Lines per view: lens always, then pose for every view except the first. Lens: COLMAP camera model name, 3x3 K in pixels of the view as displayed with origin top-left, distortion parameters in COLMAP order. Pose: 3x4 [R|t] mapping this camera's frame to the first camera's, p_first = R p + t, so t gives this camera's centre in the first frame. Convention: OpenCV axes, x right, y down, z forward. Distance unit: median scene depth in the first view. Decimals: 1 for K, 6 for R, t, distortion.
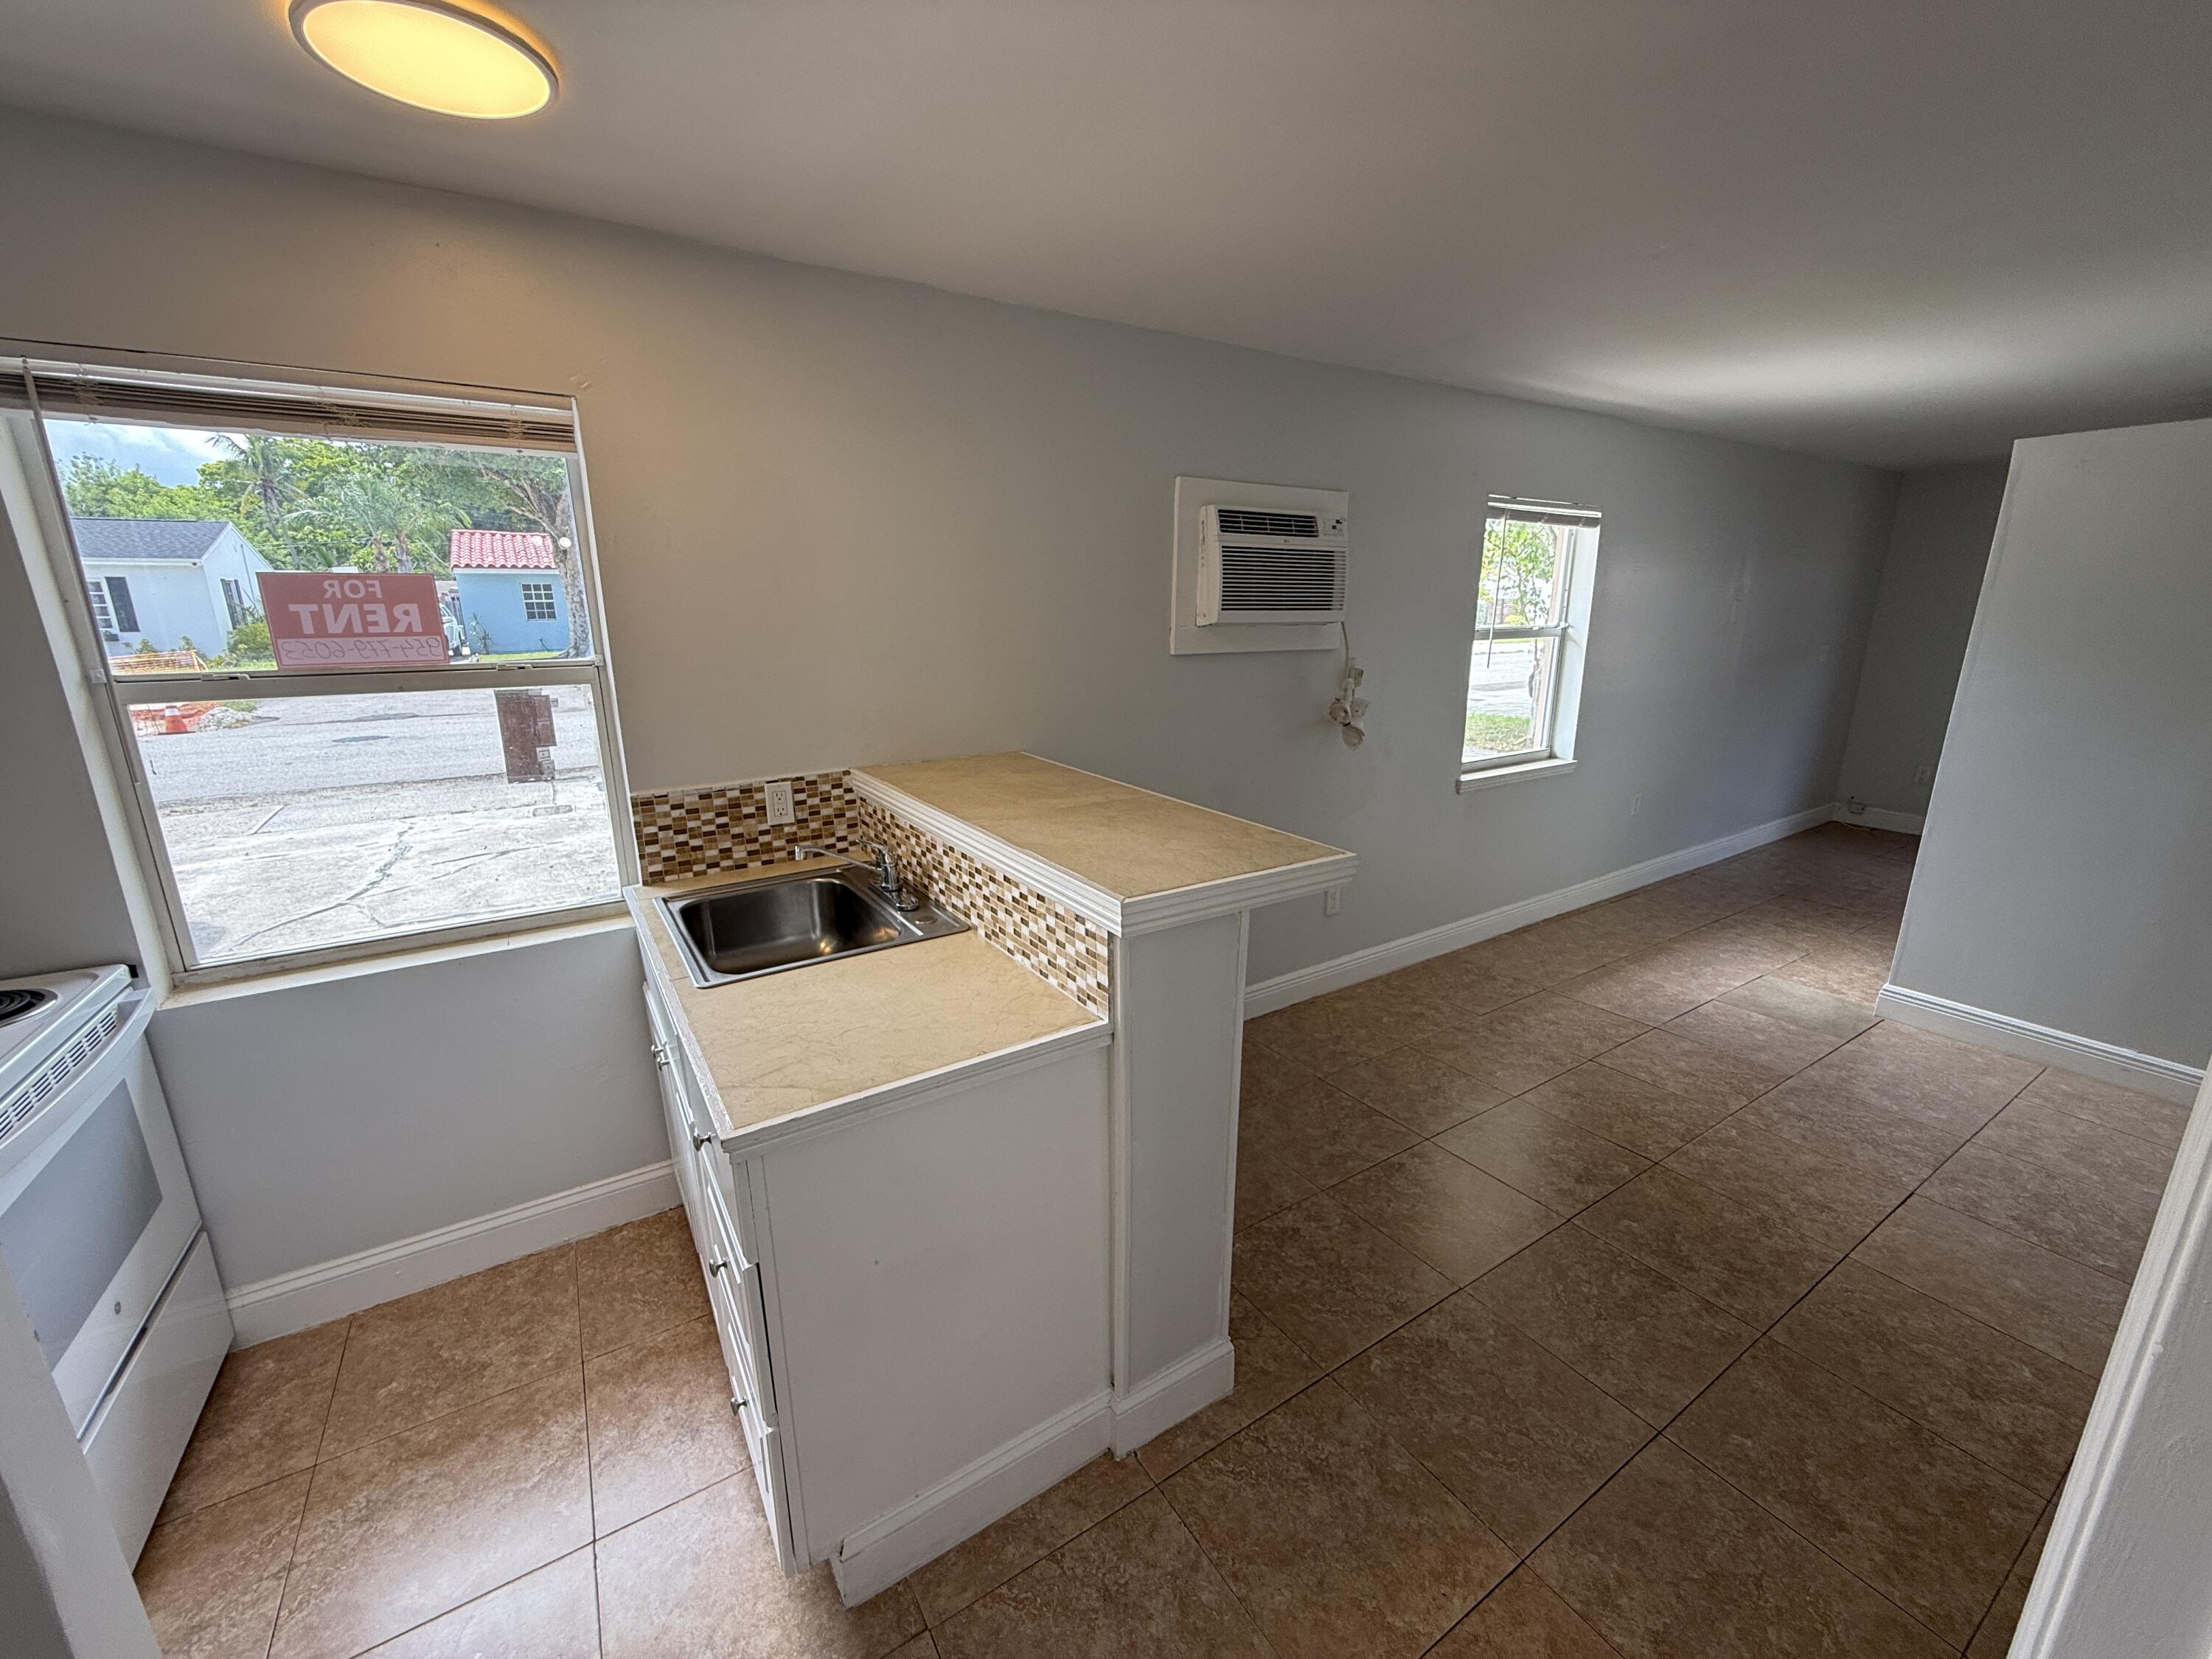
lens RADIAL K [[882.5, 0, 1099.5], [0, 882.5, 825.2], [0, 0, 1]] dist [0.001332, -0.000188]
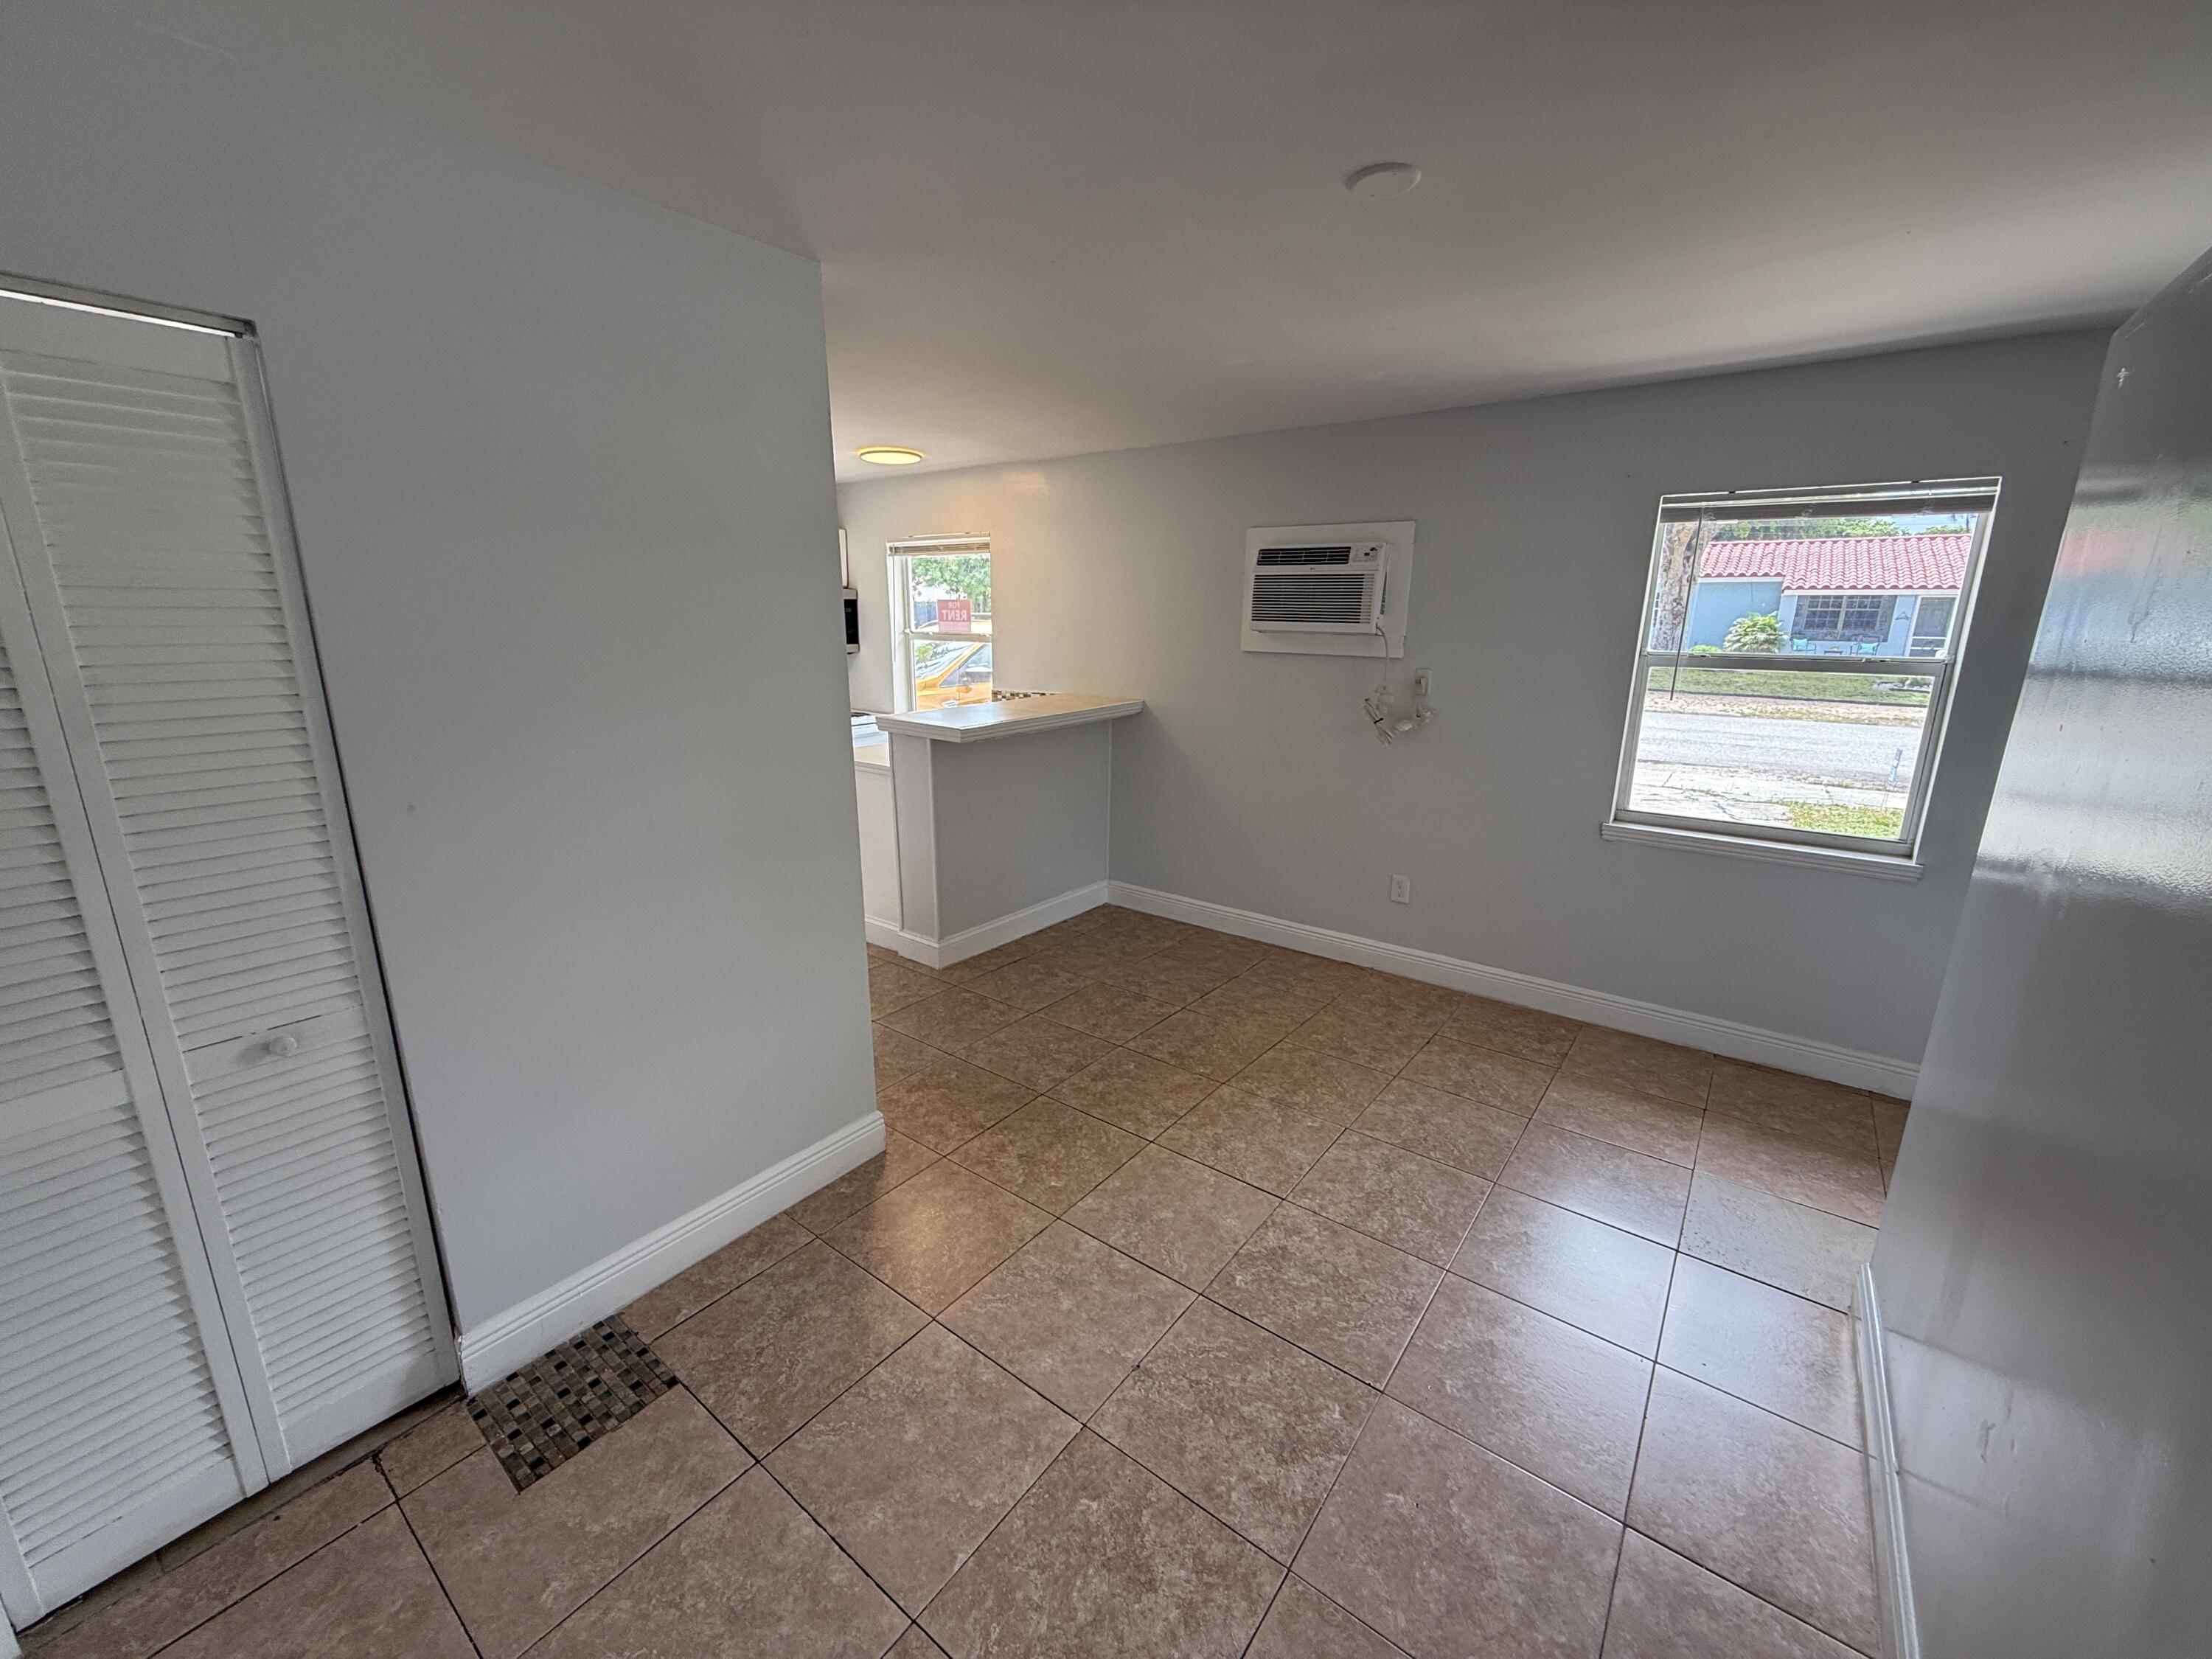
lens RADIAL K [[882.5, 0, 1099.5], [0, 882.5, 825.2], [0, 0, 1]] dist [0.001332, -0.000188]
pose [[0.344075, 0.230596, -0.910185, 1.797880], [-0.238384, 0.959065, 0.152864, -0.111187], [0.908177, 0.164377, 0.384961, 0.369846]]
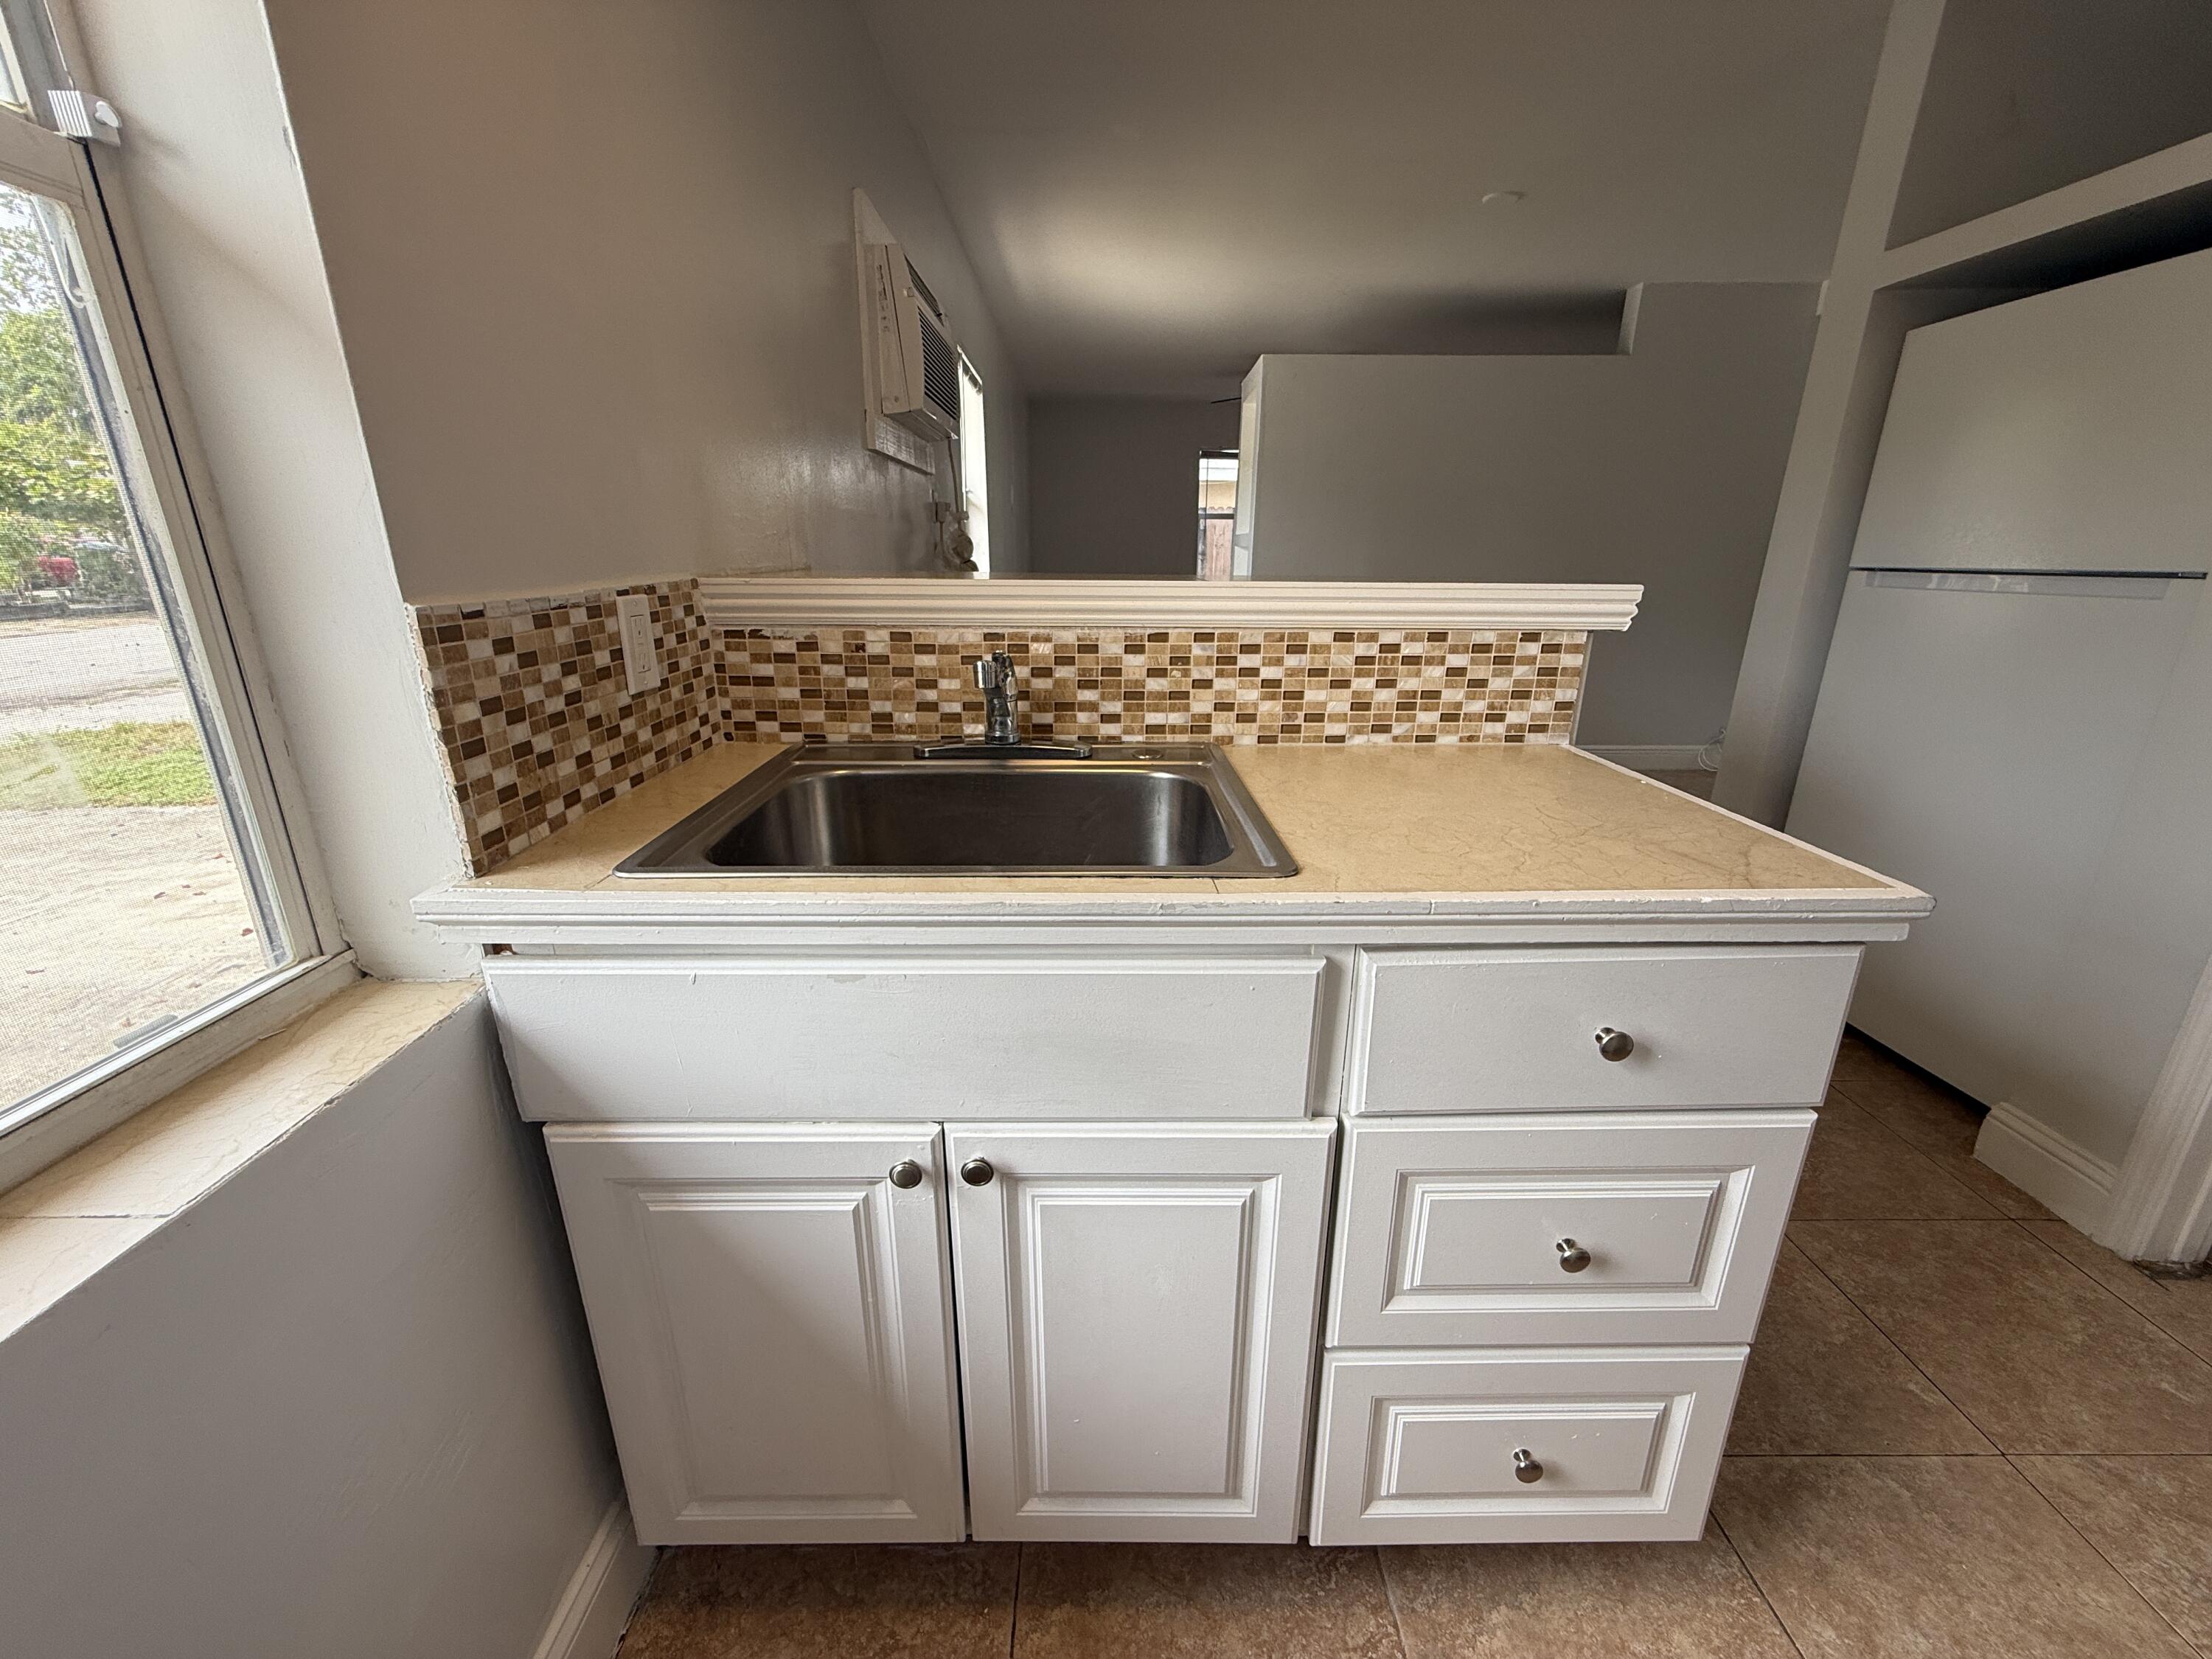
lens RADIAL K [[882.5, 0, 1099.5], [0, 882.5, 825.2], [0, 0, 1]] dist [0.001332, -0.000188]
pose [[0.536151, -0.246685, 0.807273, -0.646372], [0.201031, 0.966144, 0.161717, 0.040804], [-0.819834, 0.075582, 0.567590, 0.580269]]
